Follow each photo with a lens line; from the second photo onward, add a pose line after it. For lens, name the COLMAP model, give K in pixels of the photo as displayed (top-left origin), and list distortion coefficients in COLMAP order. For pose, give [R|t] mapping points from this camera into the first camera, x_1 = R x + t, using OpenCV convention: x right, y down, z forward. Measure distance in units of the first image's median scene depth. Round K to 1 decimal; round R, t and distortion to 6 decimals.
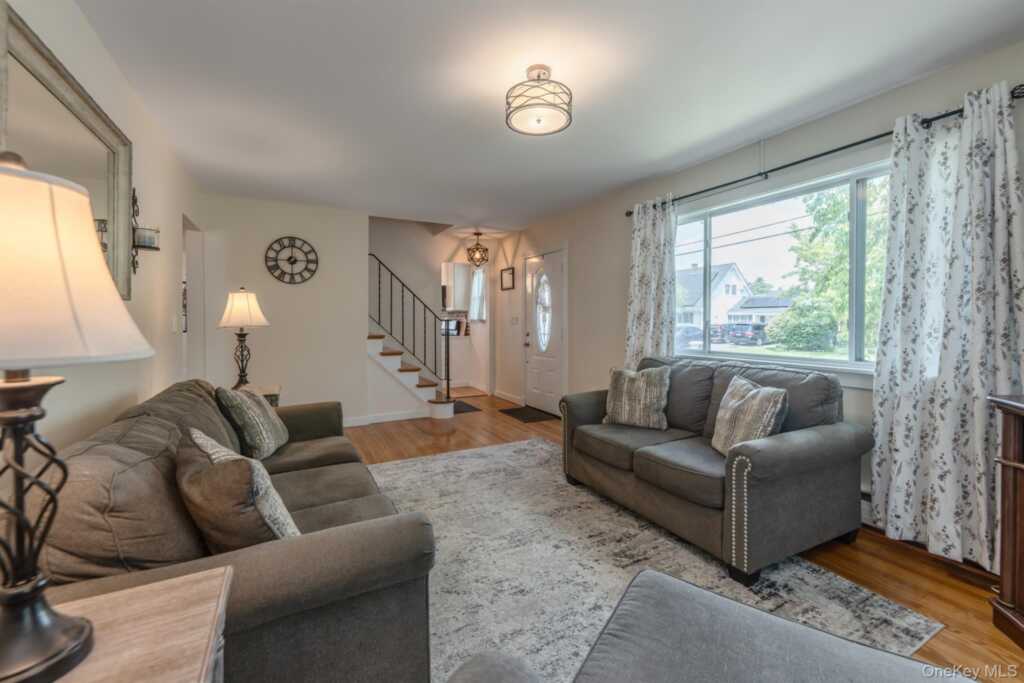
lens RADIAL K [[473.7, 0, 485.5], [0, 473.7, 343.0], [0, 0, 1]] dist [0.004877, 0.000444]
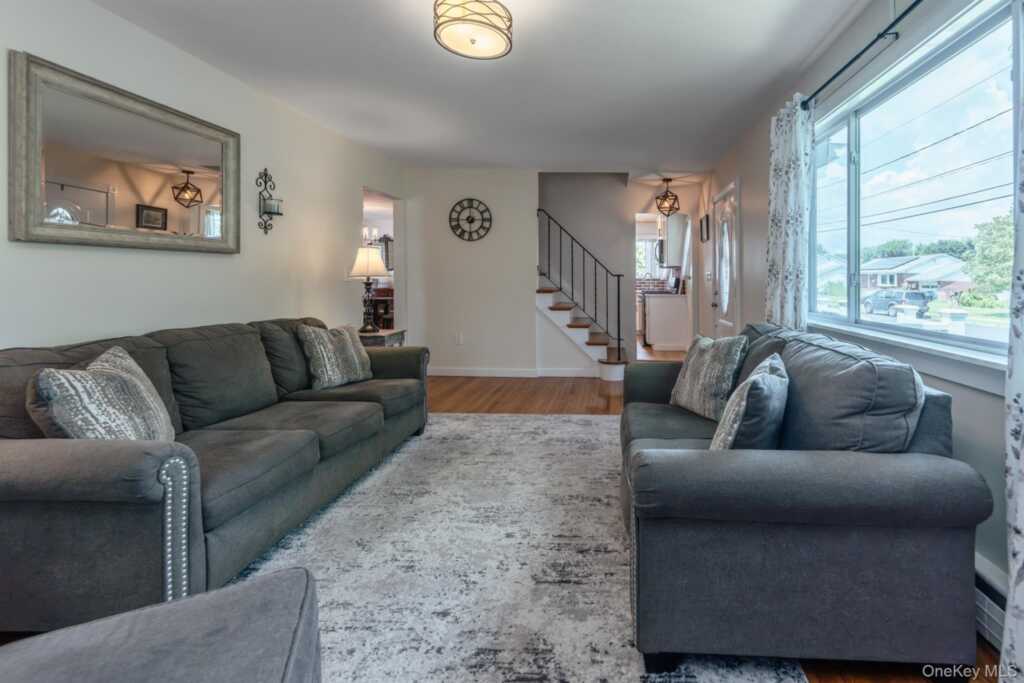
lens RADIAL K [[471.4, 0, 532.9], [0, 471.4, 293.1], [0, 0, 1]] dist [-0.000152, 0.000351]
pose [[0.855452, 0.025919, -0.517233, 0.438526], [-0.036070, 0.999303, -0.009581, 0.002997], [0.516625, 0.026853, 0.855791, 0.208180]]
